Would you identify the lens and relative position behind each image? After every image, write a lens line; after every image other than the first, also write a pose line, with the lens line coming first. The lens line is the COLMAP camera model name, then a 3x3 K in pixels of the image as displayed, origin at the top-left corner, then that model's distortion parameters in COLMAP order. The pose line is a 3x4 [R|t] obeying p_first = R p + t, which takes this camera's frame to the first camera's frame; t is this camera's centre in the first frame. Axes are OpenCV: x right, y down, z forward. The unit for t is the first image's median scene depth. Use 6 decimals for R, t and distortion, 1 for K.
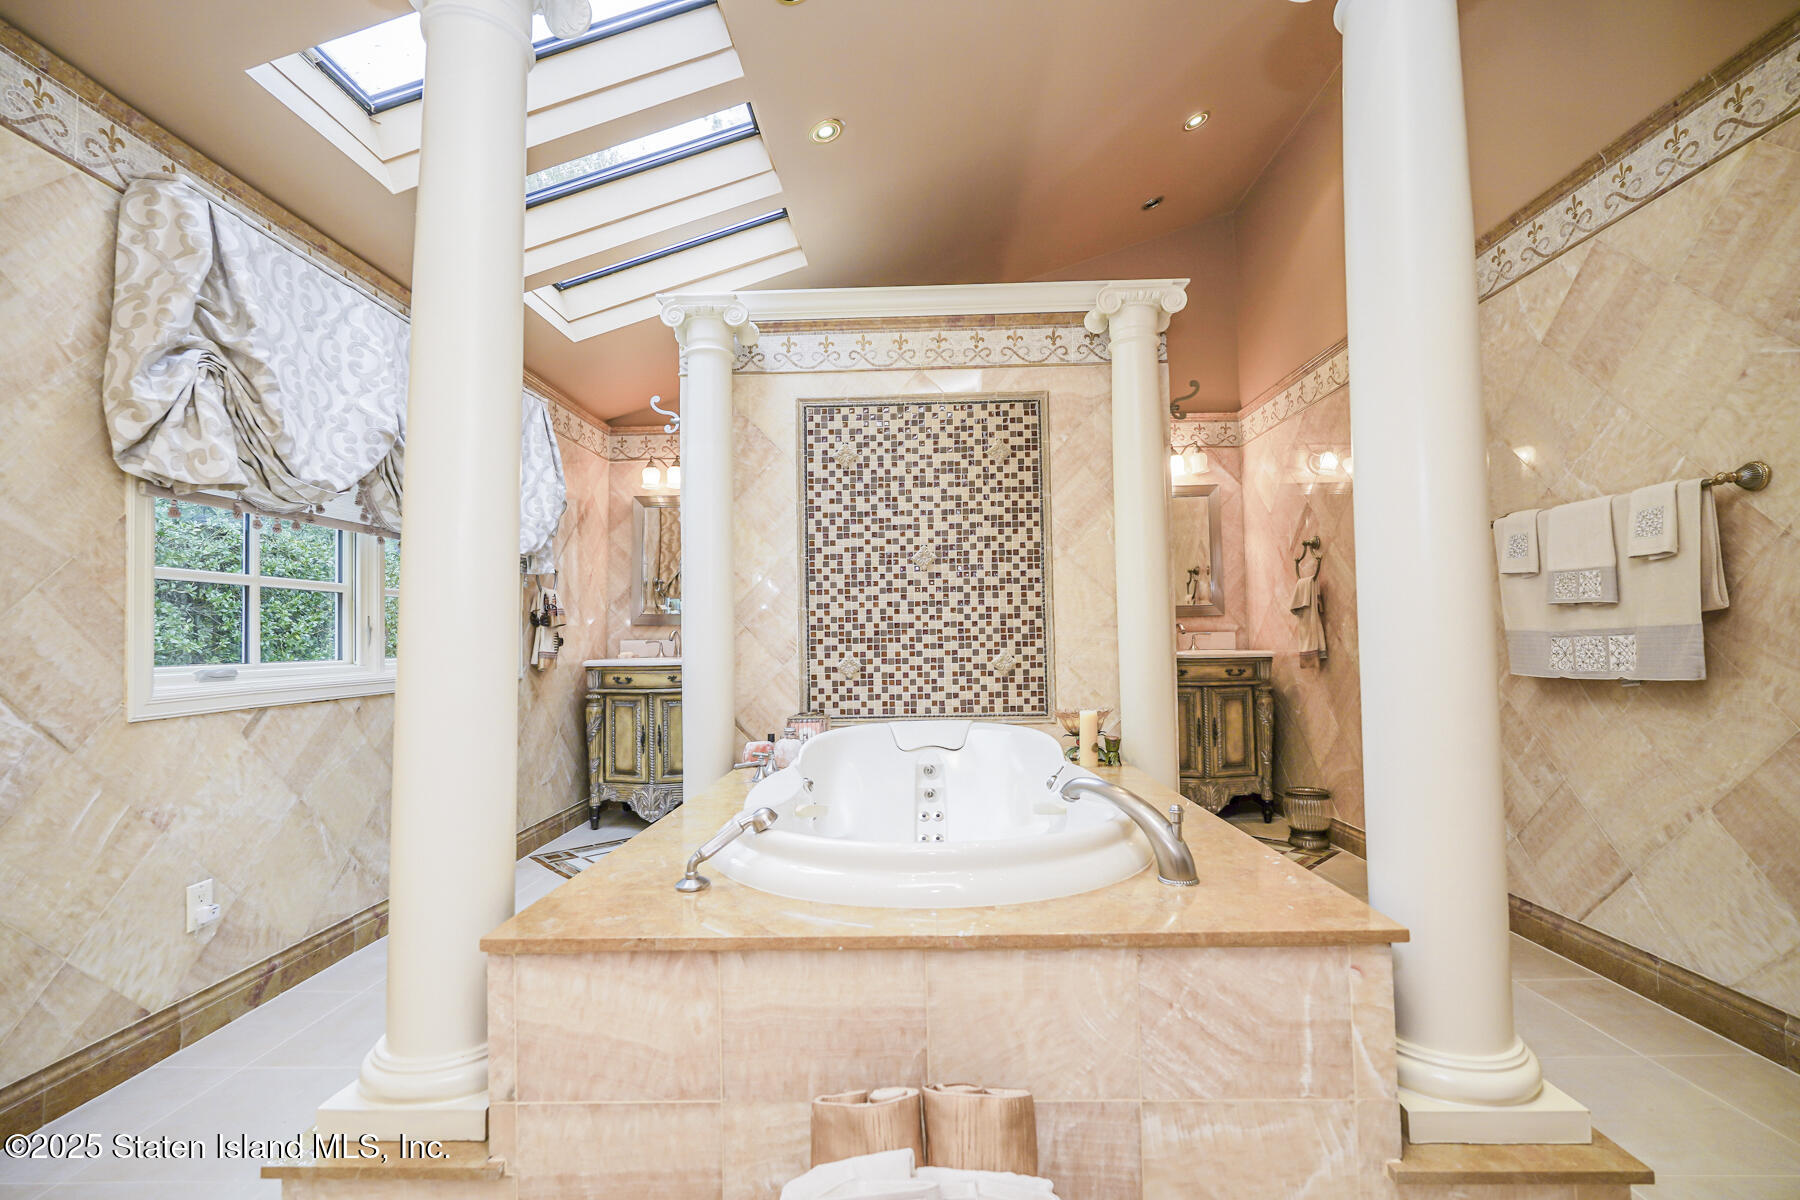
lens RADIAL K [[790.0, 0, 902.1], [0, 790.0, 603.9], [0, 0, 1]] dist [-0.009631, 0.004913]
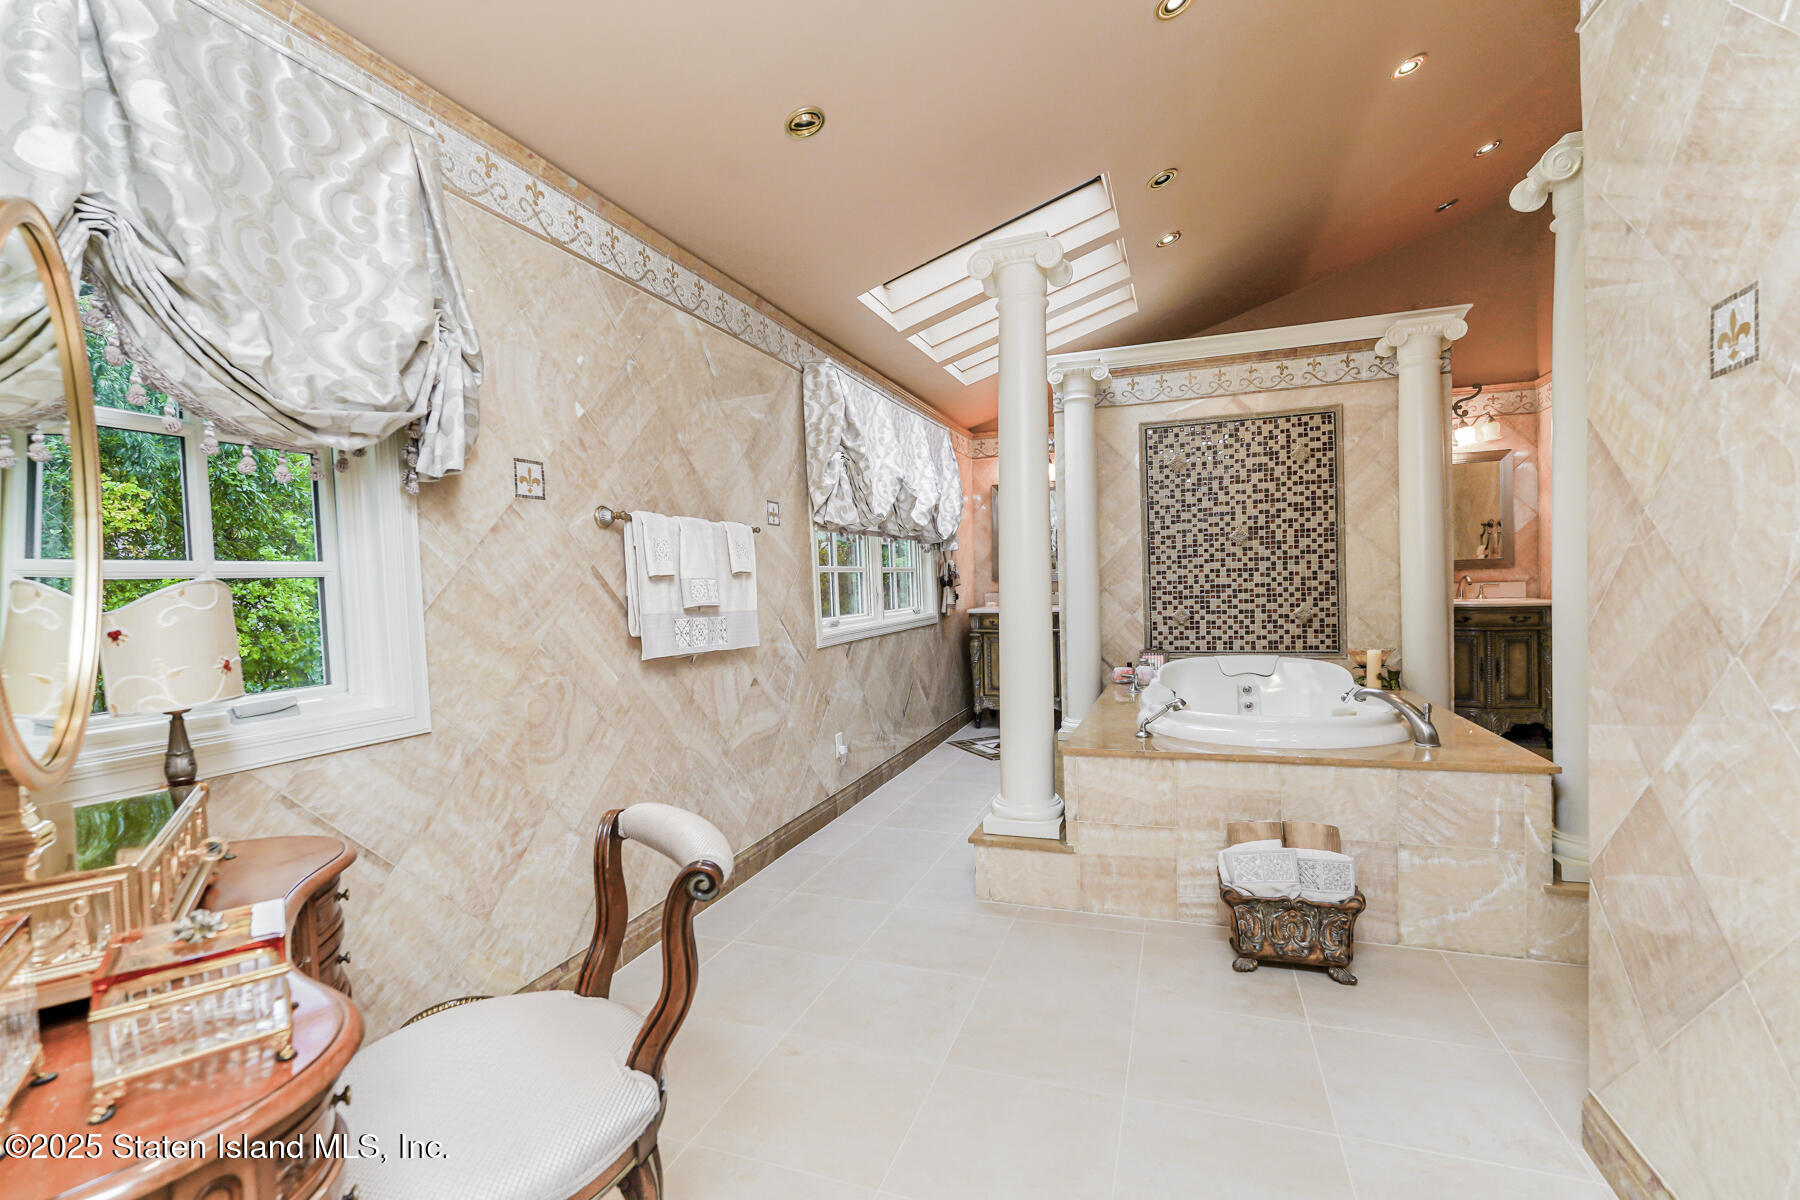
lens RADIAL K [[790.0, 0, 902.6], [0, 790.0, 596.9], [0, 0, 1]] dist [-0.009631, 0.004913]
pose [[0.950897, -0.005669, -0.309456, -0.103321], [0.028271, 0.997243, 0.068603, -0.063619], [0.308214, -0.073983, 0.948436, -0.470498]]
